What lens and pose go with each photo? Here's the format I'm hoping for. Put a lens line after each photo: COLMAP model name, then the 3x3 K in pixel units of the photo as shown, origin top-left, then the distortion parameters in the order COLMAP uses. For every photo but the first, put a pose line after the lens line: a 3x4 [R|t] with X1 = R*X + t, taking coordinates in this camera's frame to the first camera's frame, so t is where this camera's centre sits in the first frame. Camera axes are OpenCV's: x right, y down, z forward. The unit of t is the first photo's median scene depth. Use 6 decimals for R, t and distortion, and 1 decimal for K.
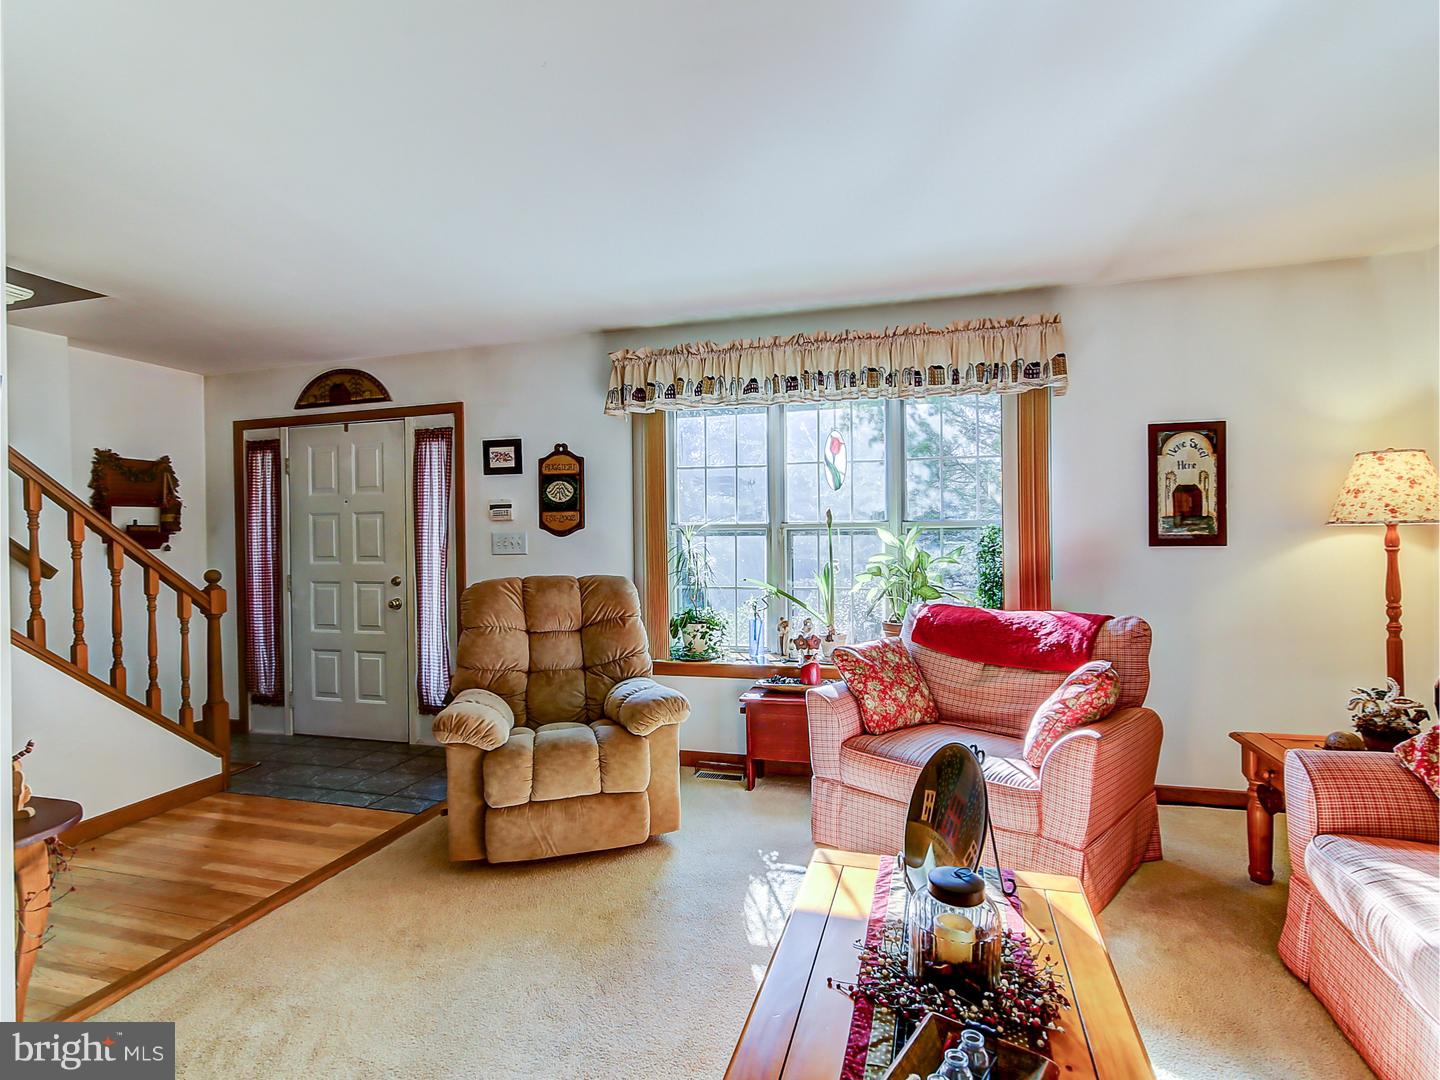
lens RADIAL K [[738.7, 0, 722.2], [0, 738.7, 536.5], [0, 0, 1]] dist [0.000768, 0.000400]
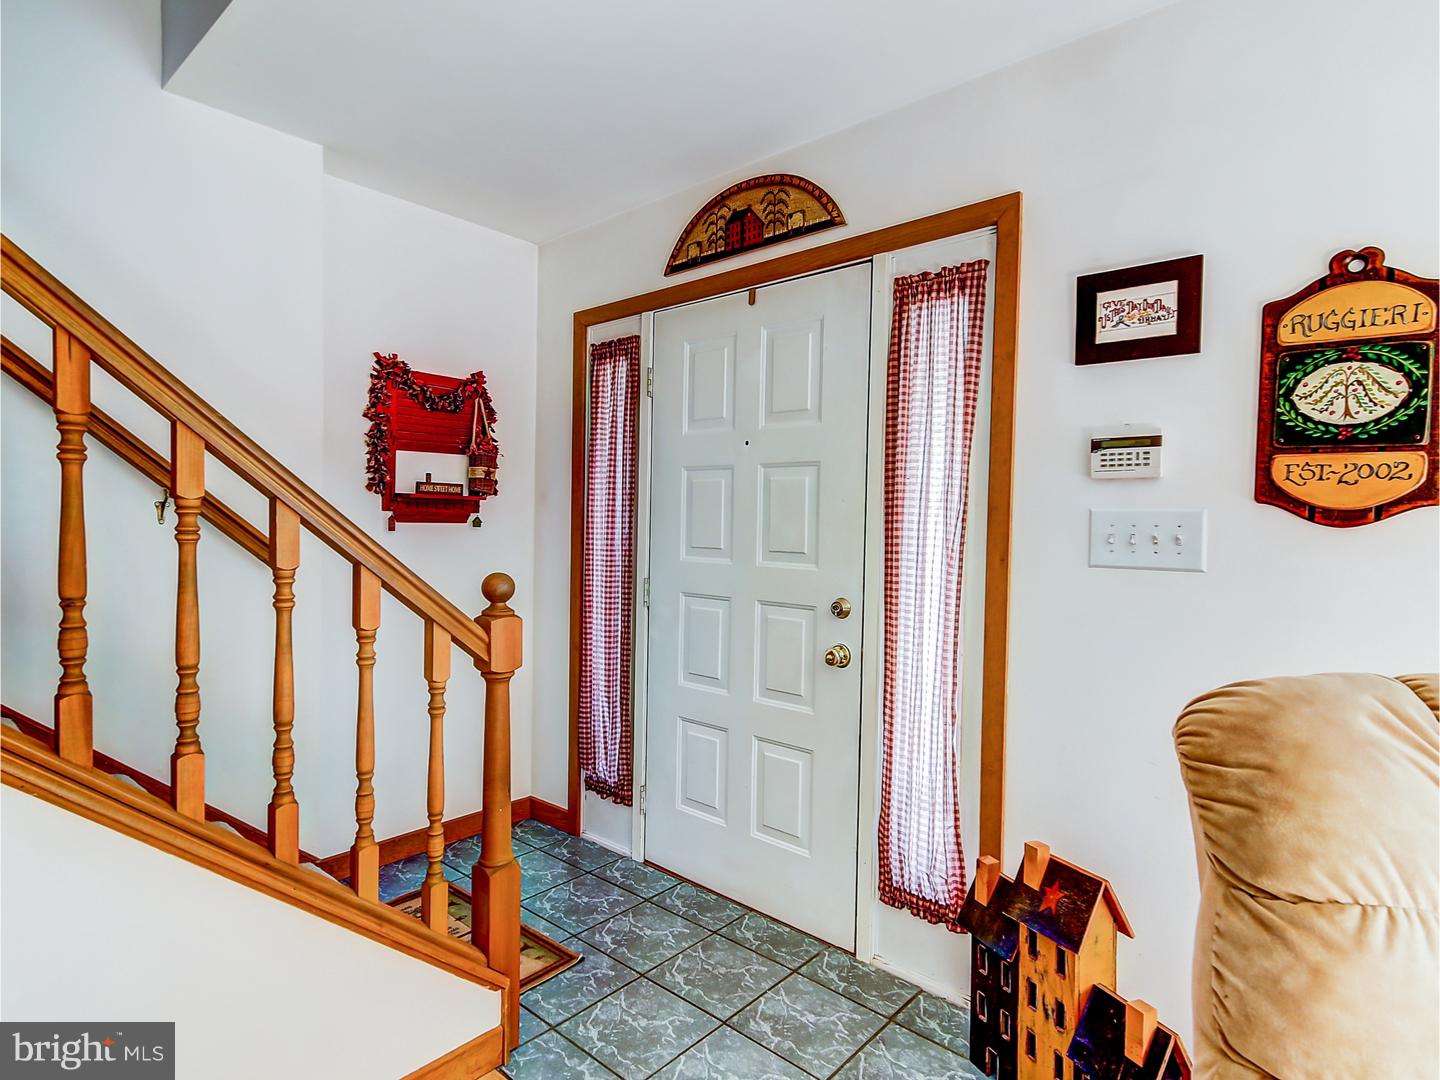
lens RADIAL K [[764.0, 0, 720.0], [0, 764.0, 540.0], [0, 0, 1]] dist [0.000416, 0.000068]
pose [[0.903201, 0.043297, -0.427029, -0.304901], [-0.034169, 0.998995, 0.029019, 0.005355], [0.427856, -0.011619, 0.903772, 0.526999]]
